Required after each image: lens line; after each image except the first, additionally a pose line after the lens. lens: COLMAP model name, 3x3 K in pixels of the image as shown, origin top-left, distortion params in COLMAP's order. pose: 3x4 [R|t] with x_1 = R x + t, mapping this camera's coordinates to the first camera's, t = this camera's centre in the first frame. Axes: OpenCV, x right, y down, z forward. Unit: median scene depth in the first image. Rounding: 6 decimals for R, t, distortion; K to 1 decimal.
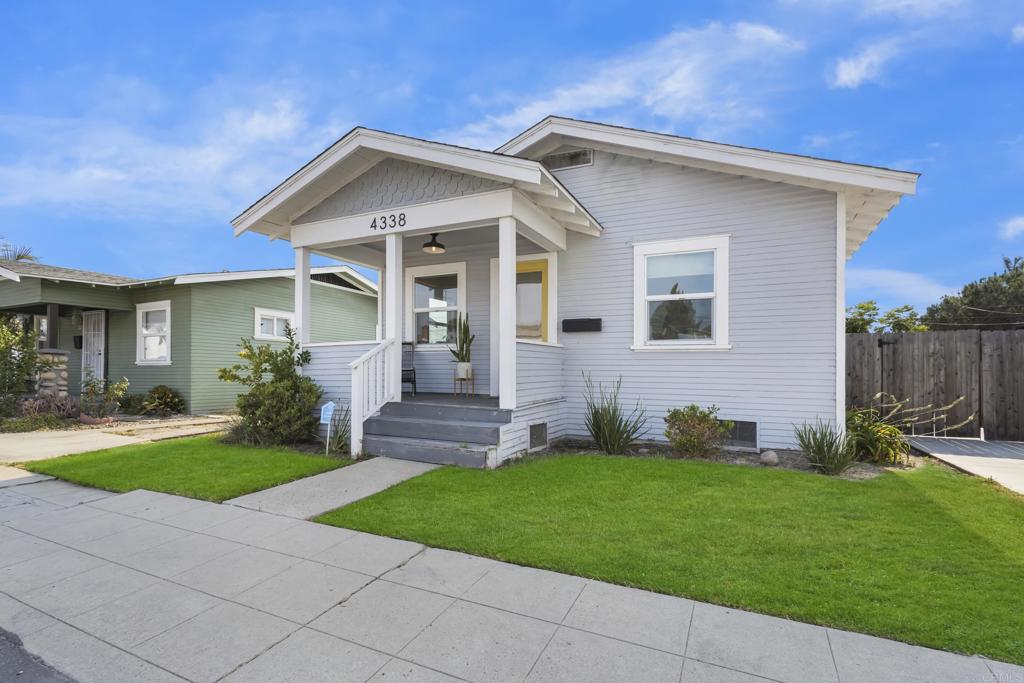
lens RADIAL K [[478.5, 0, 512.6], [0, 478.5, 372.2], [0, 0, 1]] dist [0.001585, 0.000858]
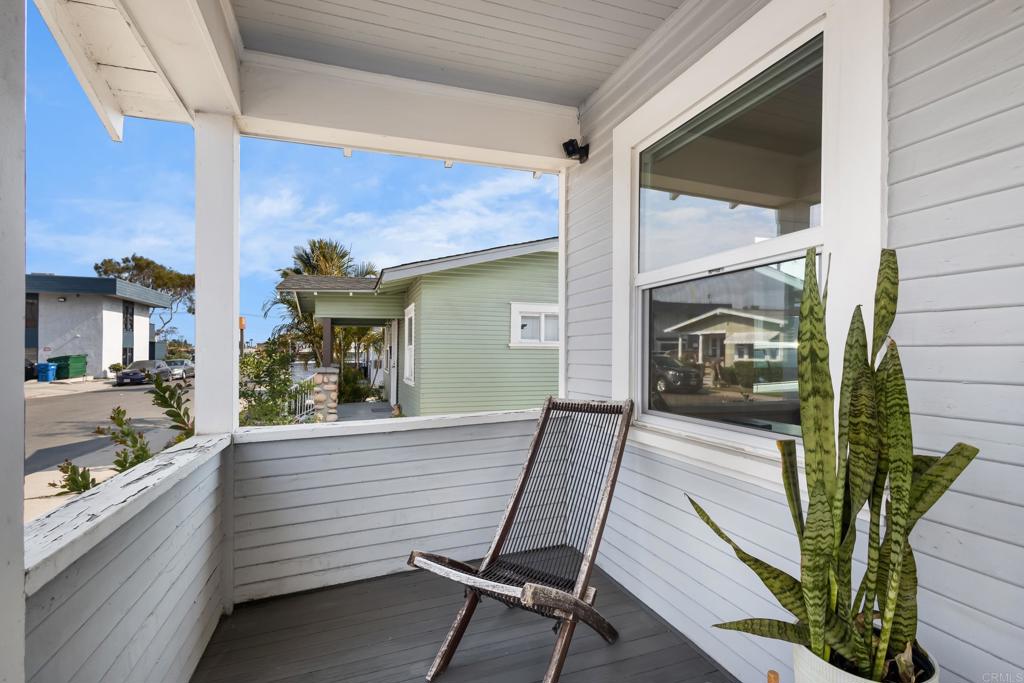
lens RADIAL K [[485.9, 0, 515.7], [0, 485.9, 357.1], [0, 0, 1]] dist [-0.000485, 0.000007]
pose [[0.719272, -0.003857, -0.694717, -0.056246], [0.008999, 0.999952, 0.003766, -0.072238], [0.694670, -0.008961, 0.719273, 0.617126]]
